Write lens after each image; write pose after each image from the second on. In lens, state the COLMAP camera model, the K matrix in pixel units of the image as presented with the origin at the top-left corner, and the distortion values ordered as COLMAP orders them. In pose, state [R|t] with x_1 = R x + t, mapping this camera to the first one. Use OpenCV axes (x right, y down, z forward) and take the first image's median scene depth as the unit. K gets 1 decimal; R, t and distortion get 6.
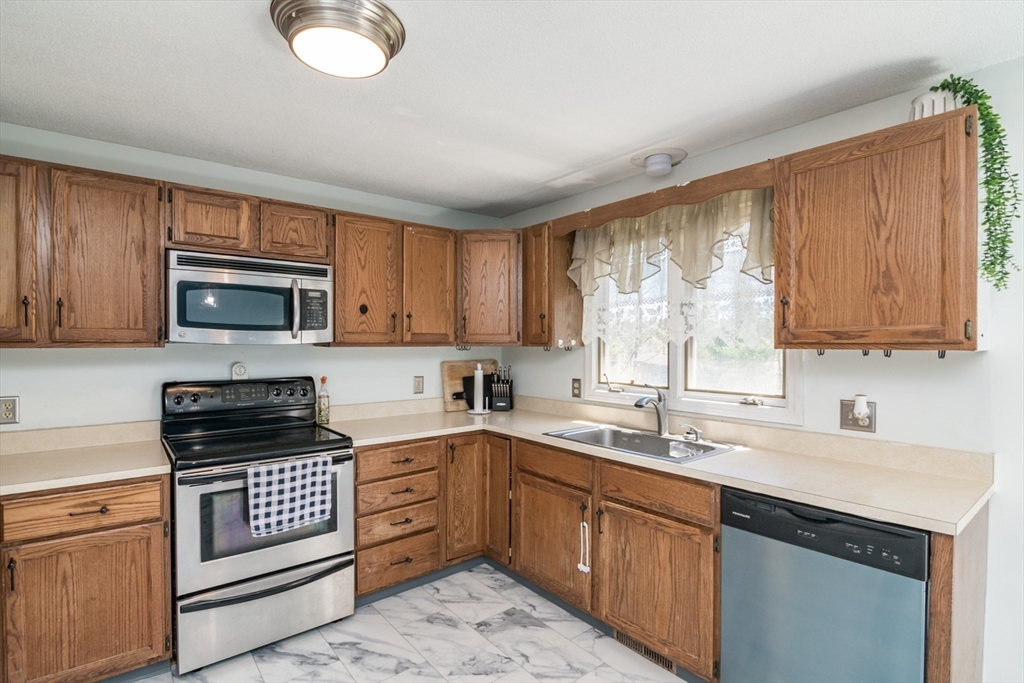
lens RADIAL K [[497.6, 0, 479.3], [0, 497.6, 347.9], [0, 0, 1]] dist [-0.005502, -0.006667]
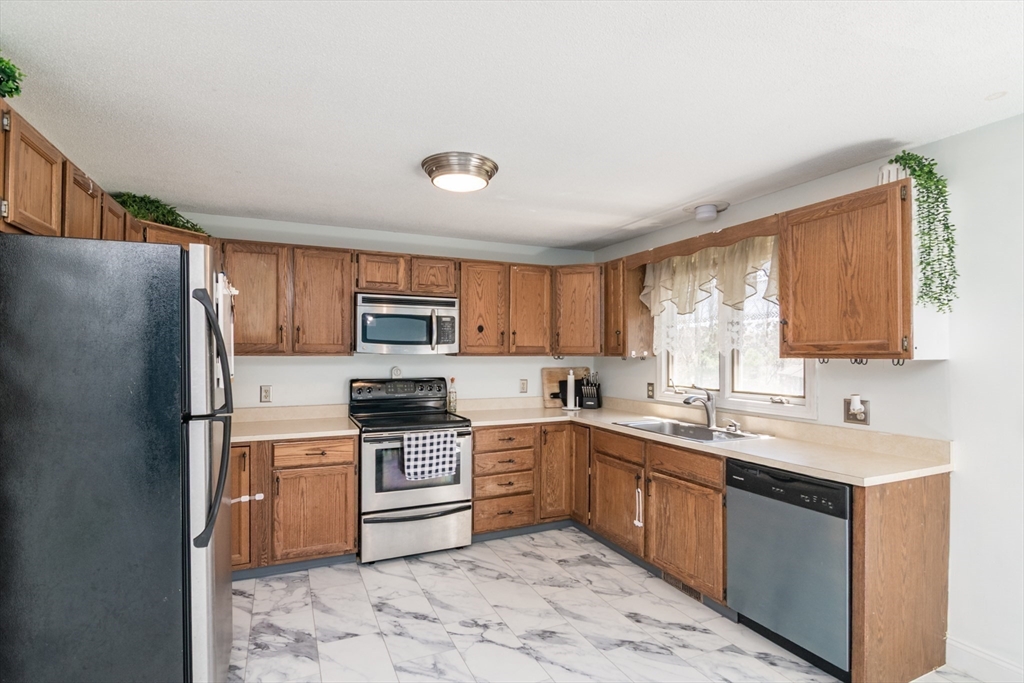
lens RADIAL K [[497.6, 0, 489.8], [0, 497.6, 349.1], [0, 0, 1]] dist [-0.005502, -0.006667]
pose [[0.971801, -0.000377, -0.235804, 0.137590], [-0.004400, 0.999796, -0.019731, 0.006173], [0.235763, 0.020212, 0.971600, -0.387656]]
